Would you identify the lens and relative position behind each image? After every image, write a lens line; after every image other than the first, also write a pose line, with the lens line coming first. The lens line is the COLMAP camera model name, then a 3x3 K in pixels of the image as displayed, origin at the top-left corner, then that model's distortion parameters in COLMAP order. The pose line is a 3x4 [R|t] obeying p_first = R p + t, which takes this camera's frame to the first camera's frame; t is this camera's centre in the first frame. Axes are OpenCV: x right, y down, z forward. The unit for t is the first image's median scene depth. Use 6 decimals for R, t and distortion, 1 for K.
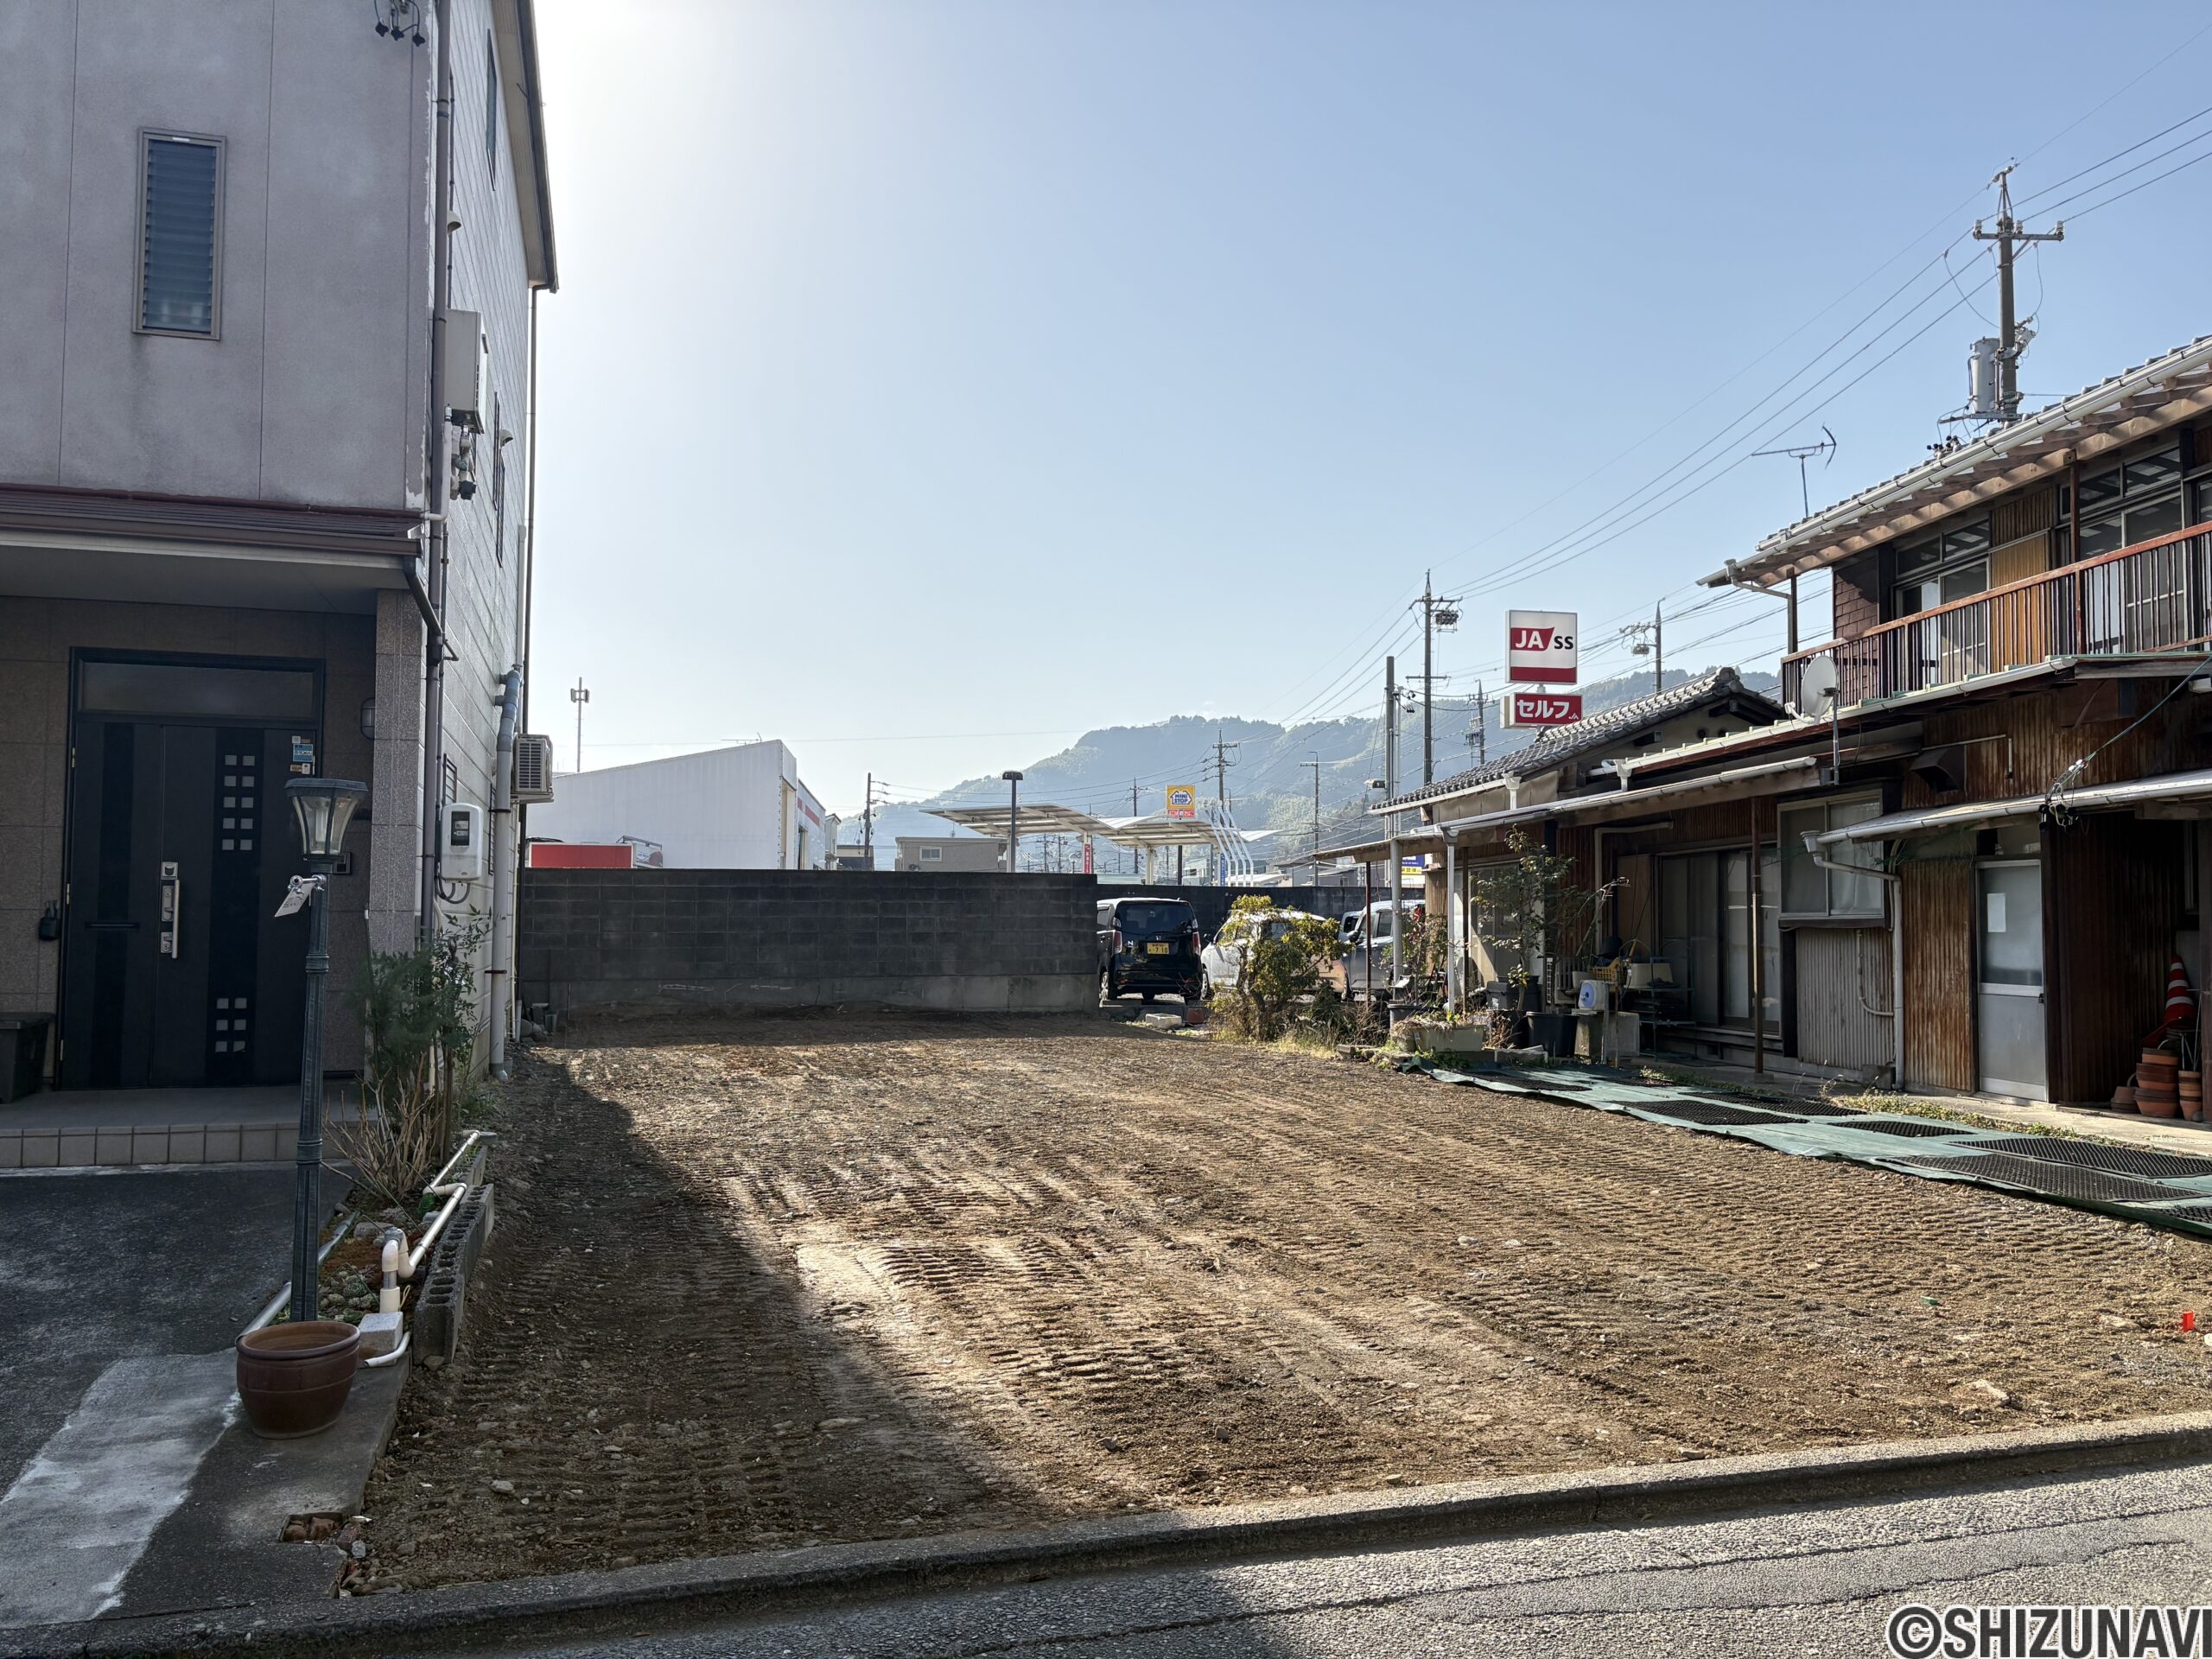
lens RADIAL K [[1670.1, 0, 1124.0], [0, 1670.1, 839.0], [0, 0, 1]] dist [0.053448, -0.055173]
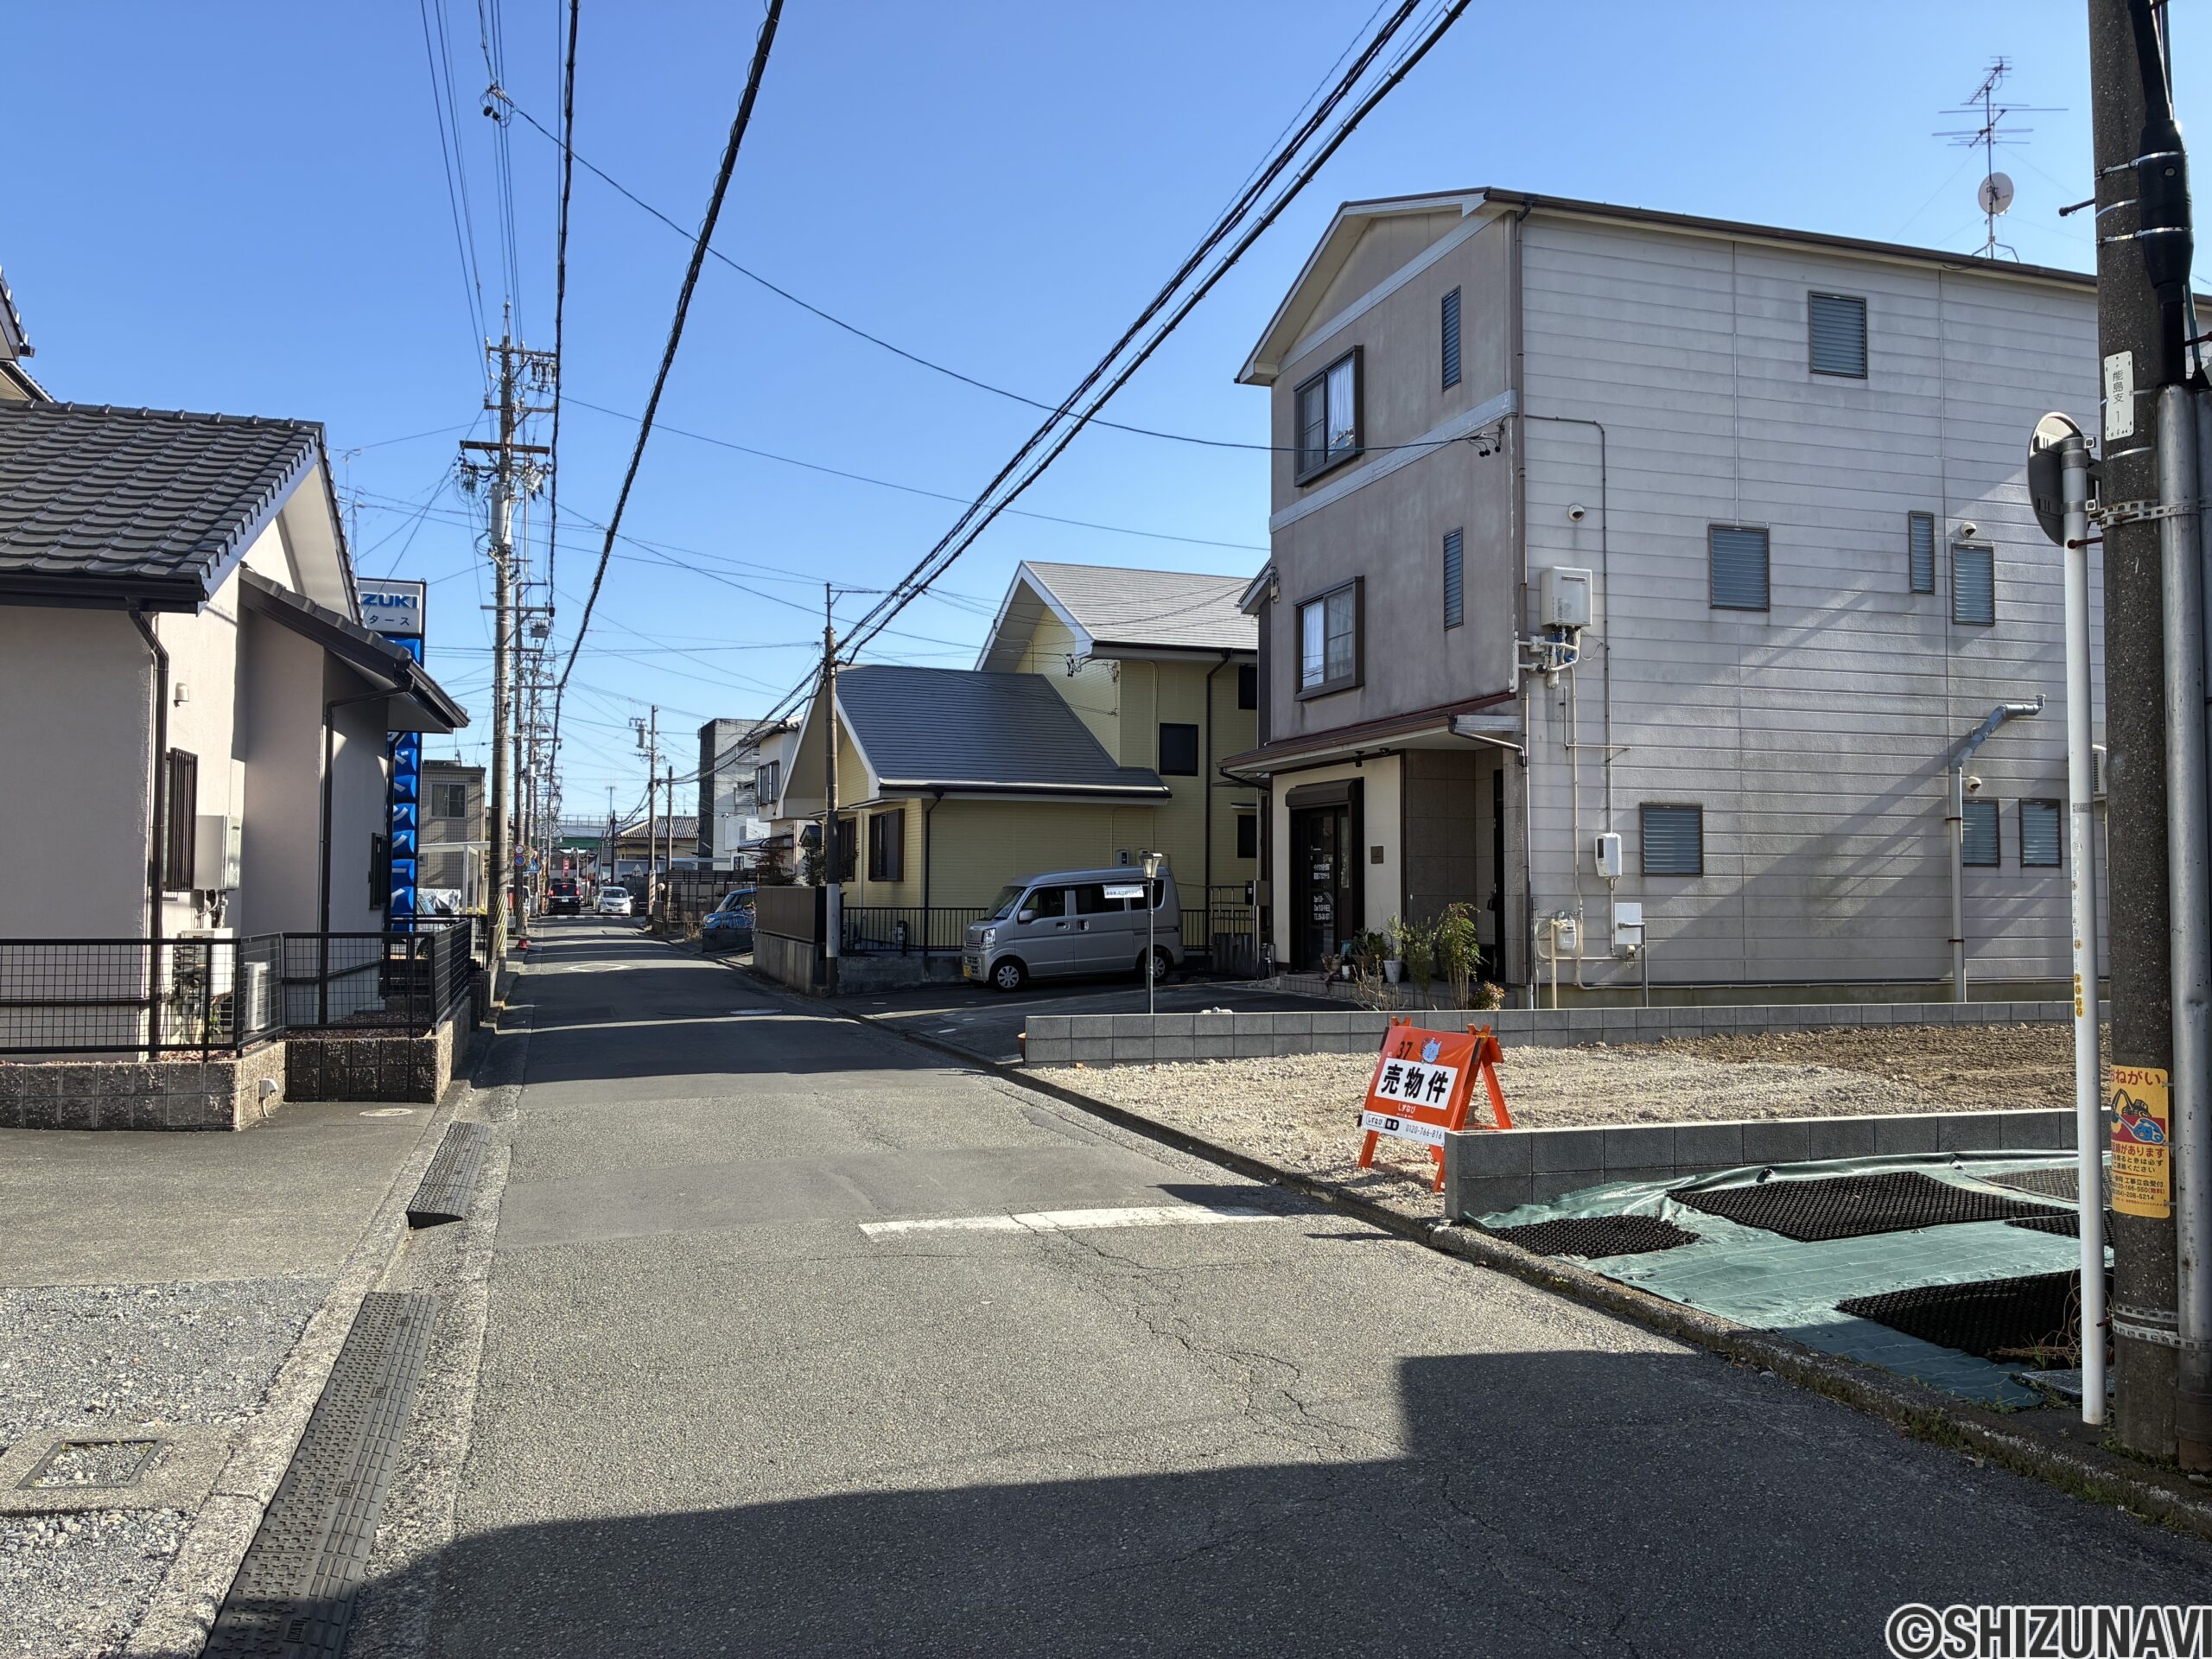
lens RADIAL K [[1672.3, 0, 1095.3], [0, 1672.3, 818.9], [0, 0, 1]] dist [0.056276, -0.063692]
pose [[0.020647, -0.054005, -0.998327, 0.774115], [0.047463, 0.997467, -0.052977, 0.017887], [0.998660, -0.046290, 0.023158, 0.244329]]
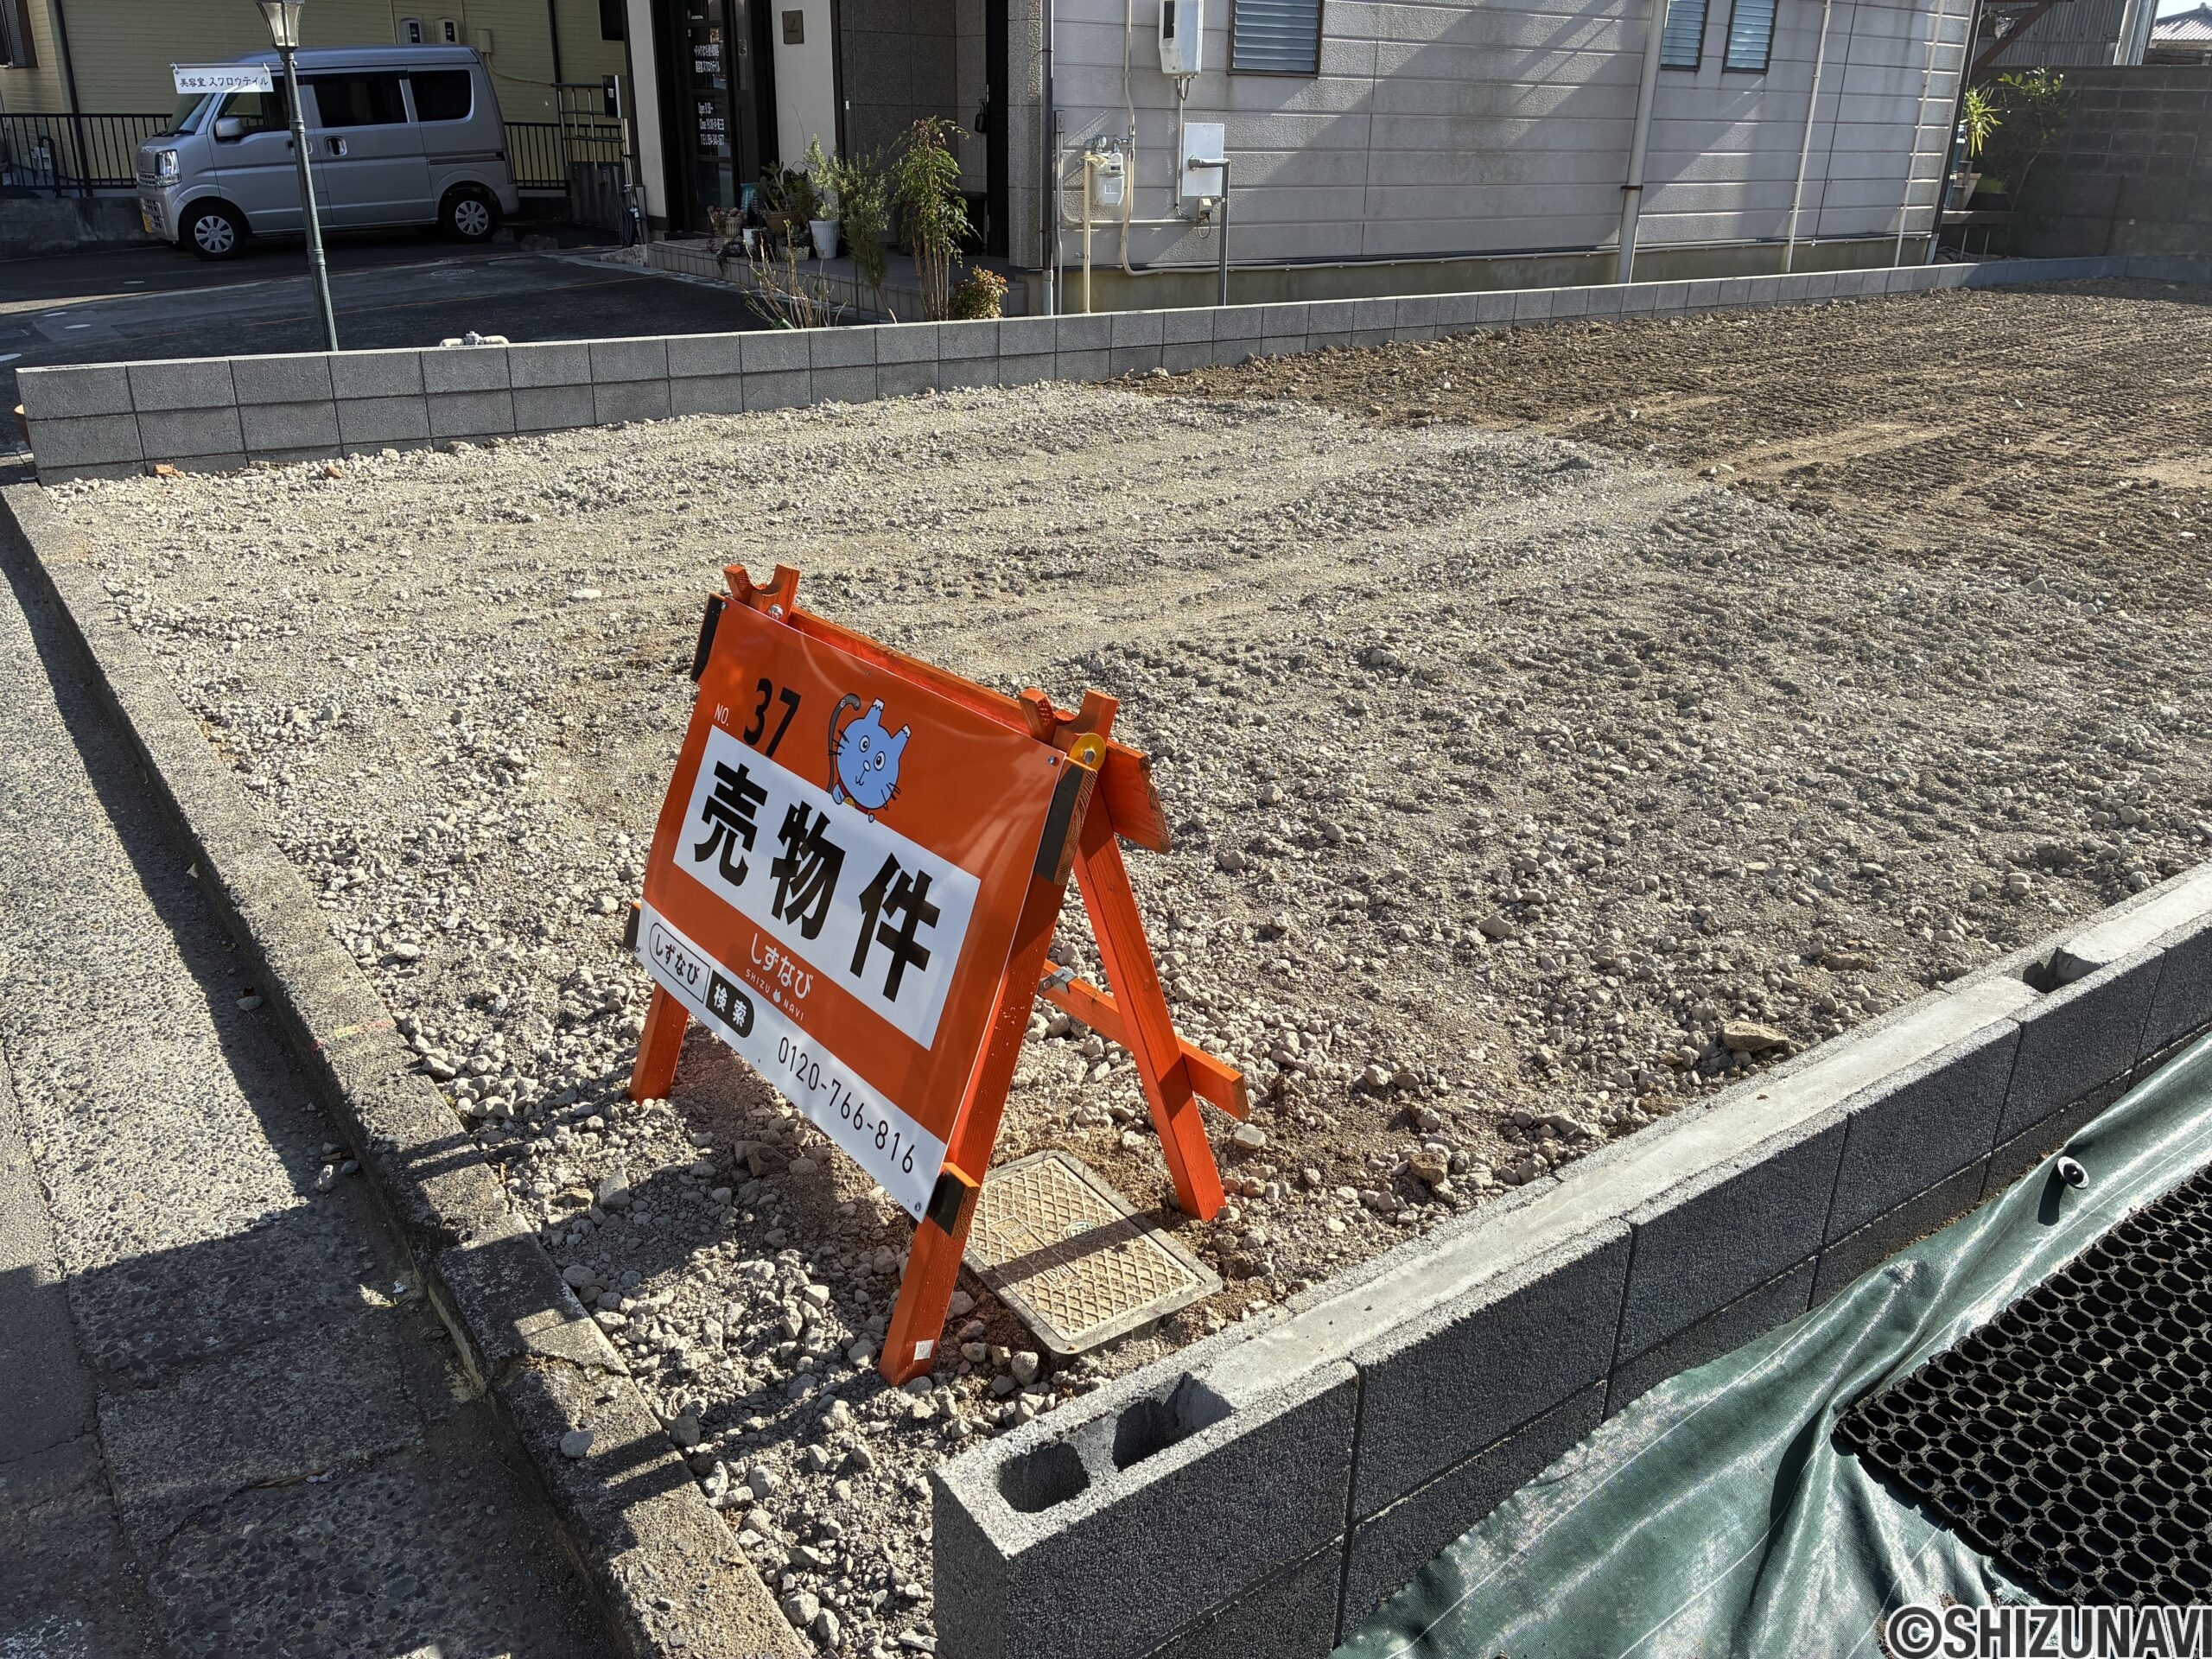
lens RADIAL K [[1672.3, 0, 1093.8], [0, 1672.3, 814.7], [0, 0, 1]] dist [0.056276, -0.063692]
pose [[0.323202, 0.360006, -0.875178, 0.375333], [0.030614, 0.920351, 0.389894, 0.021171], [0.945835, -0.152807, 0.286437, 0.335338]]
